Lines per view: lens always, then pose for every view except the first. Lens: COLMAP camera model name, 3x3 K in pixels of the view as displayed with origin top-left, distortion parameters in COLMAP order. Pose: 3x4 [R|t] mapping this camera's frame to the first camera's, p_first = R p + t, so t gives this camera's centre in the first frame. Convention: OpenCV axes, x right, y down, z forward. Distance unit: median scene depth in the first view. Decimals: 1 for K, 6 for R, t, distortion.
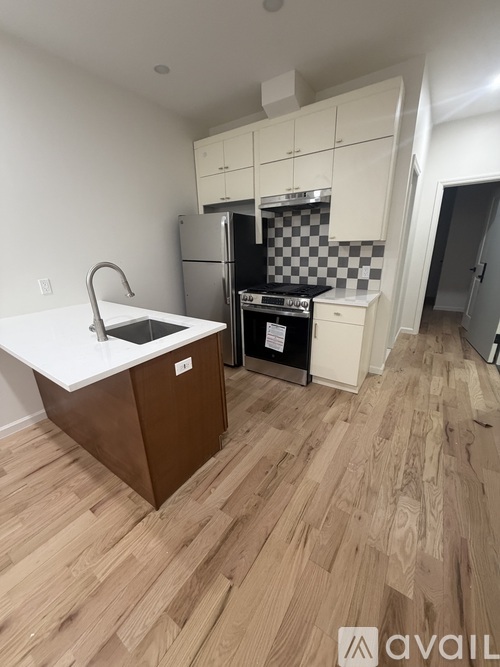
lens RADIAL K [[265.2, 0, 250.0], [0, 265.2, 332.0], [0, 0, 1]] dist [-0.000238, -0.000213]
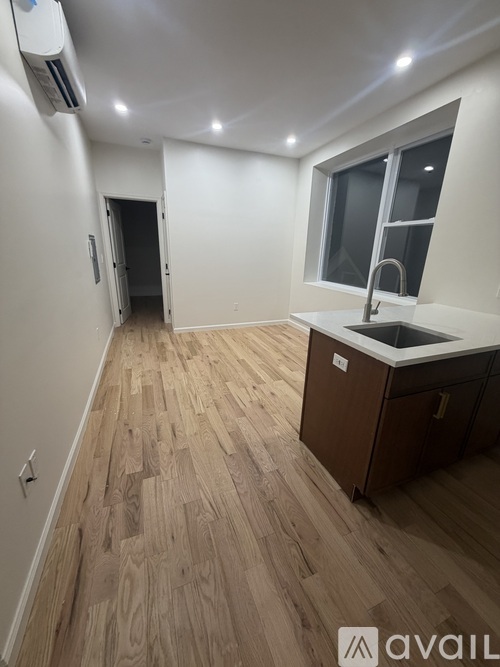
lens RADIAL K [[265.2, 0, 248.8], [0, 265.2, 332.5], [0, 0, 1]] dist [-0.000238, -0.000213]
pose [[-0.559980, 0.259642, -0.786771, 0.467761], [-0.271887, 0.839446, 0.470540, -0.228605], [0.782623, 0.477406, -0.399480, 0.702085]]
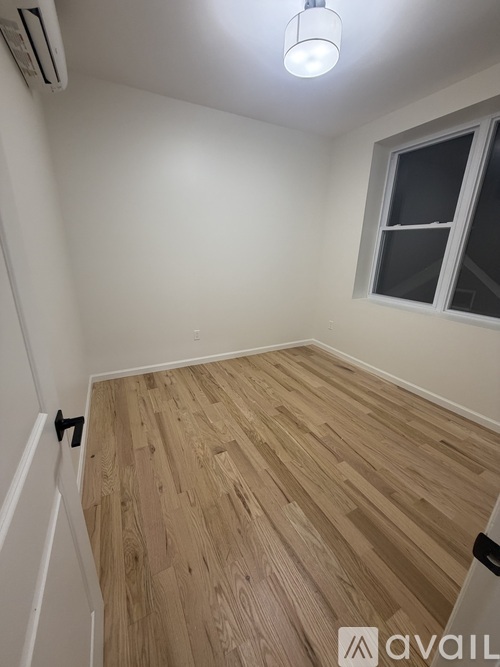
lens RADIAL K [[265.2, 0, 265.5], [0, 265.2, 334.9], [0, 0, 1]] dist [-0.000238, -0.000213]
pose [[-0.495412, 0.267667, -0.826391, 0.398887], [-0.307685, 0.835591, 0.455101, -0.196395], [0.812340, 0.479731, -0.331605, 0.603713]]
